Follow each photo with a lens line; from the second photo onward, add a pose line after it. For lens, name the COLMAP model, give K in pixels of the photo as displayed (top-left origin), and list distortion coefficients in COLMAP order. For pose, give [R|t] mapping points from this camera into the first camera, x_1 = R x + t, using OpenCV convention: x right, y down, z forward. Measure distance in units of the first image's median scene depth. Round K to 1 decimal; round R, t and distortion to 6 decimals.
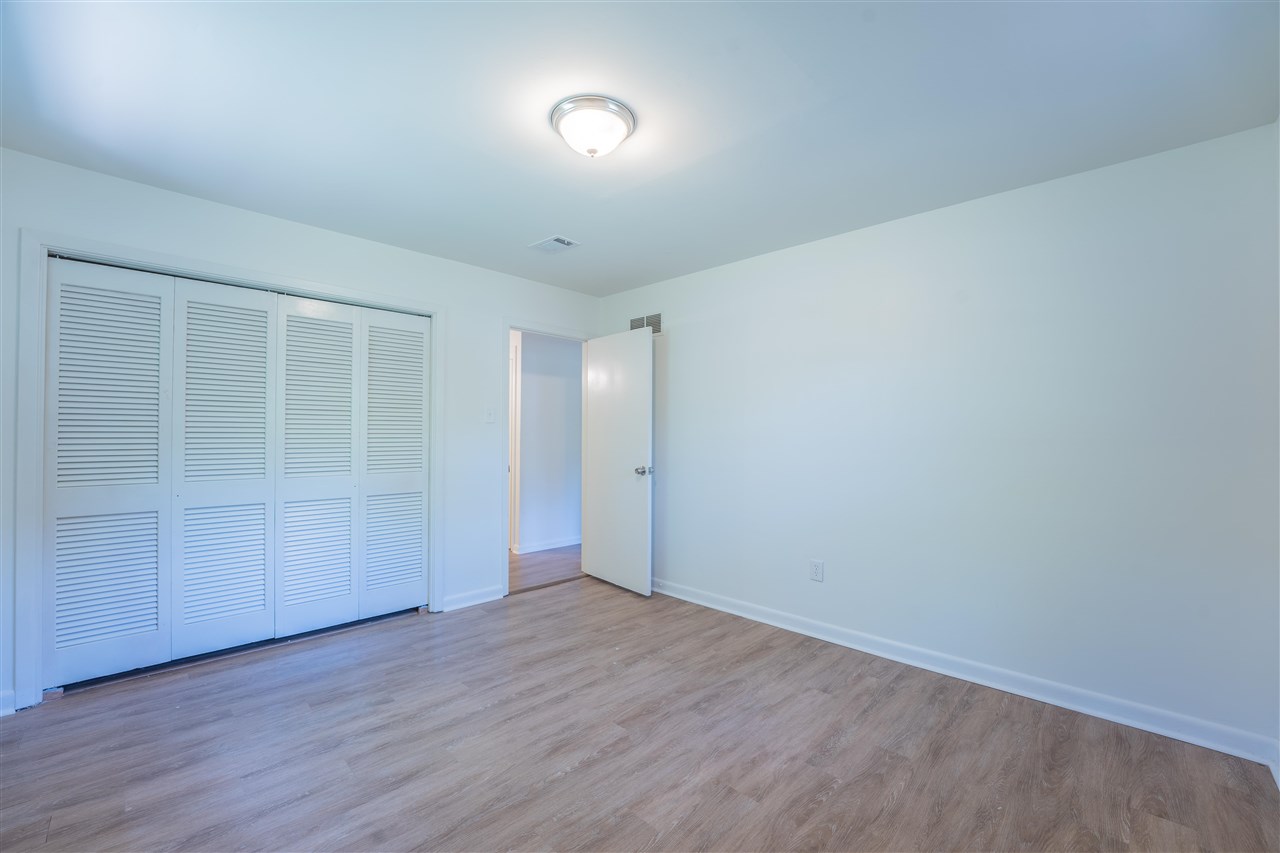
lens RADIAL K [[524.7, 0, 639.2], [0, 524.7, 429.0], [0, 0, 1]] dist [-0.023689, 0.000761]
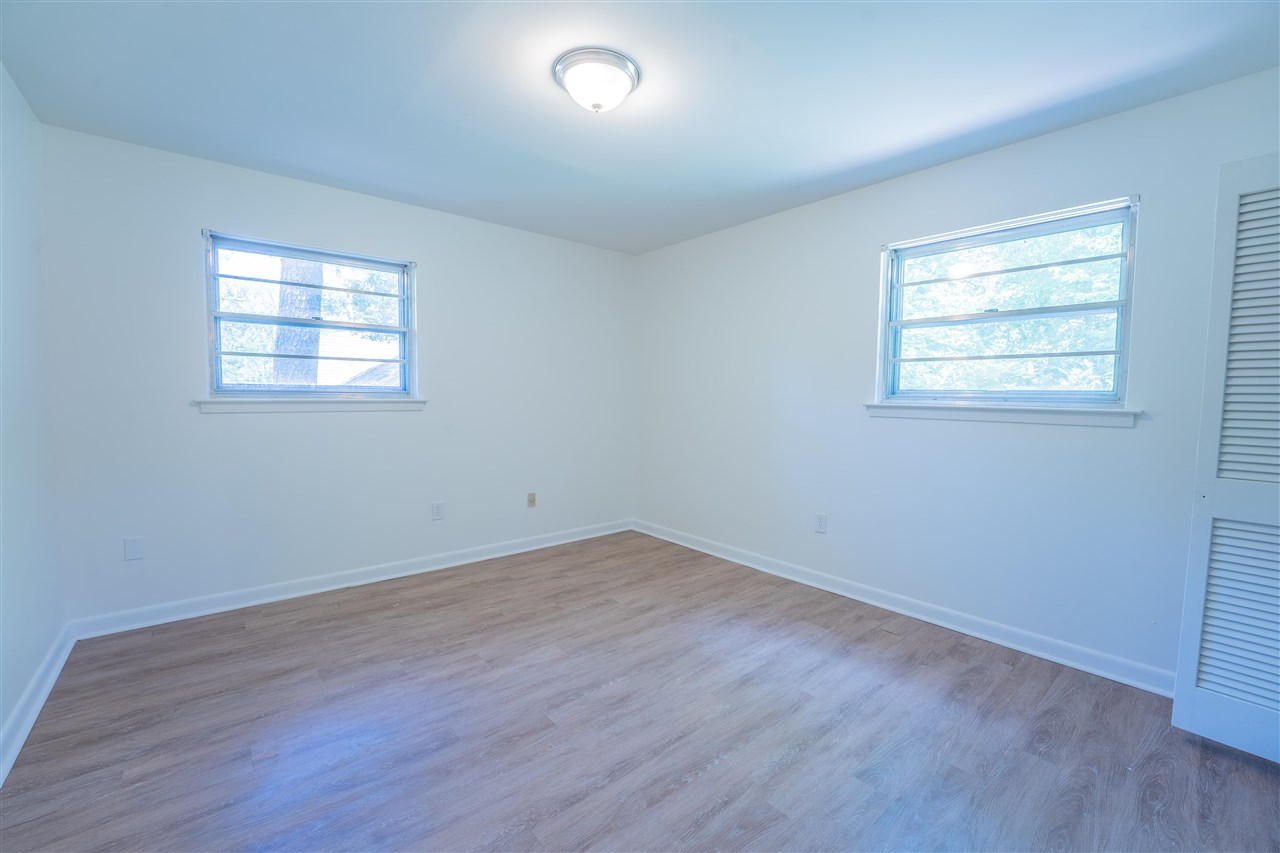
lens RADIAL K [[524.7, 0, 639.2], [0, 524.7, 429.0], [0, 0, 1]] dist [-0.023689, 0.000761]
pose [[-0.995476, -0.025154, 0.091624, -0.264527], [-0.020007, 0.998193, 0.056663, 0.022061], [-0.092884, 0.054573, -0.994180, 1.928976]]
